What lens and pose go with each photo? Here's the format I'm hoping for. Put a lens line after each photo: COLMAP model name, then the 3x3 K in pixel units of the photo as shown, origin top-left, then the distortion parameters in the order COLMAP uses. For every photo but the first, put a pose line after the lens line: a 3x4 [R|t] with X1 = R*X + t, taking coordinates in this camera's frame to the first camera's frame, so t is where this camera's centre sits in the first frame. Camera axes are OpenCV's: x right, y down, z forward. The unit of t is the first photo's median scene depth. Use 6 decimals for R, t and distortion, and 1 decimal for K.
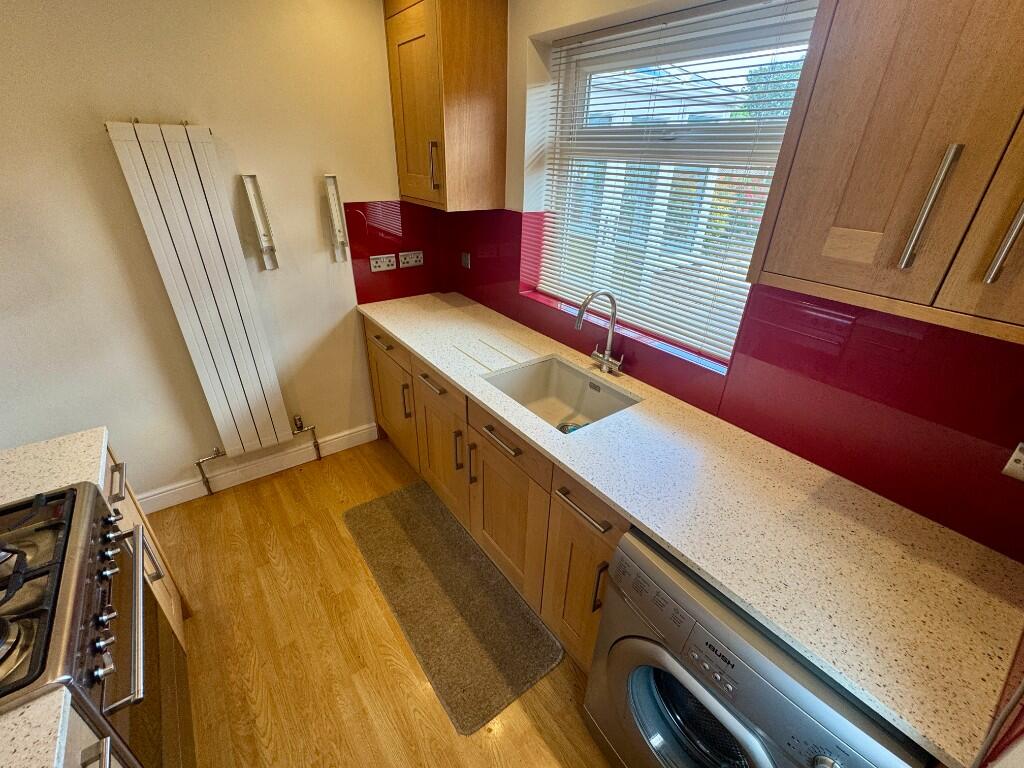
lens RADIAL K [[443.9, 0, 512.7], [0, 443.9, 385.2], [0, 0, 1]] dist [-0.001134, 0.000018]
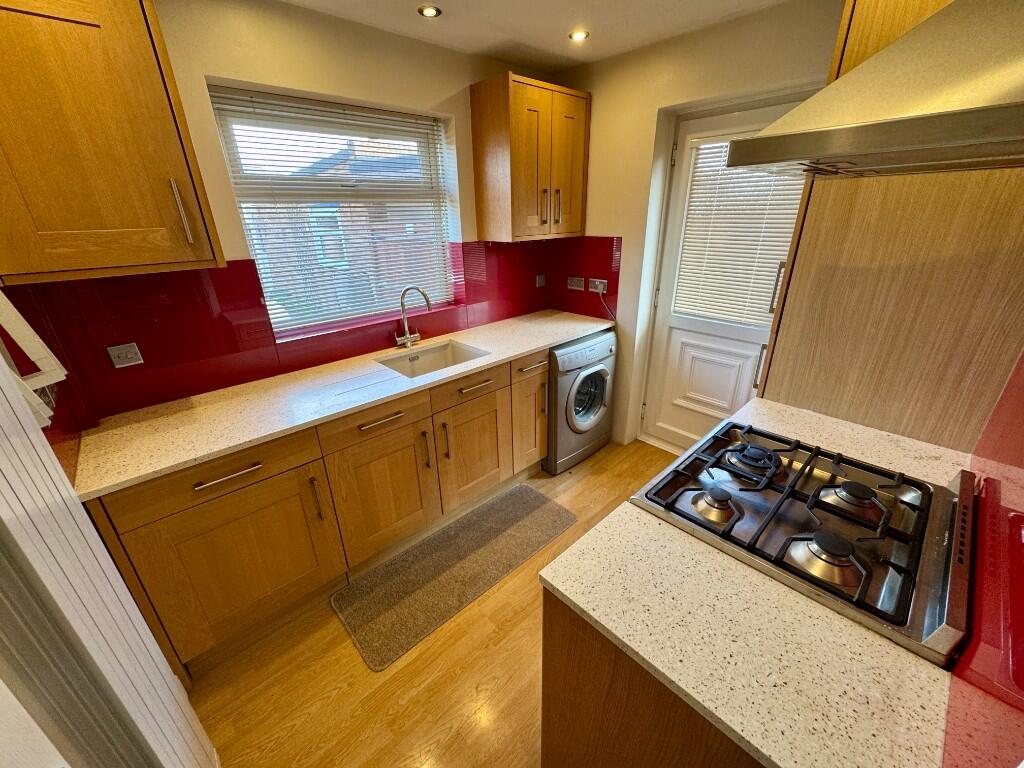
lens RADIAL K [[409.2, 0, 512.8], [0, 409.2, 384.5], [0, 0, 1]] dist [-0.005005, 0.001009]
pose [[-0.118213, -0.403855, 0.907153, -0.942721], [0.482939, 0.774853, 0.407889, -0.275679], [-0.867638, 0.486317, 0.103440, 0.577049]]
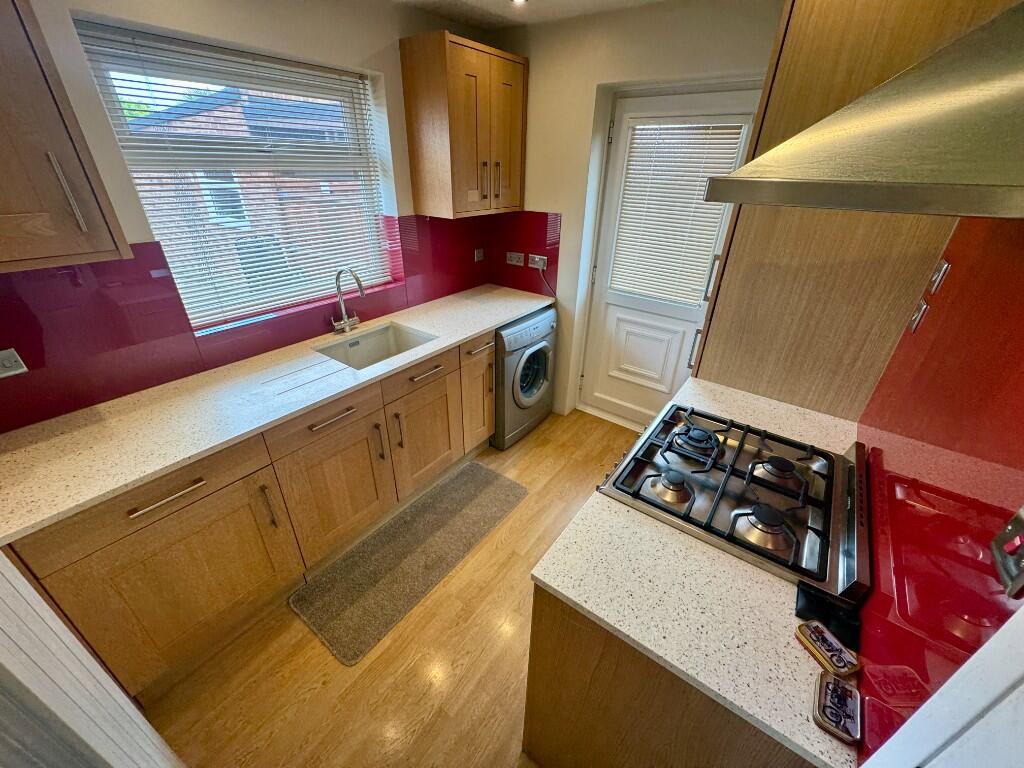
lens RADIAL K [[409.2, 0, 513.7], [0, 409.2, 384.9], [0, 0, 1]] dist [-0.005005, 0.001009]
pose [[-0.296226, -0.478790, 0.826444, -0.912108], [0.425867, 0.708295, 0.562988, -0.351605], [-0.854920, 0.518727, -0.005914, 0.602474]]
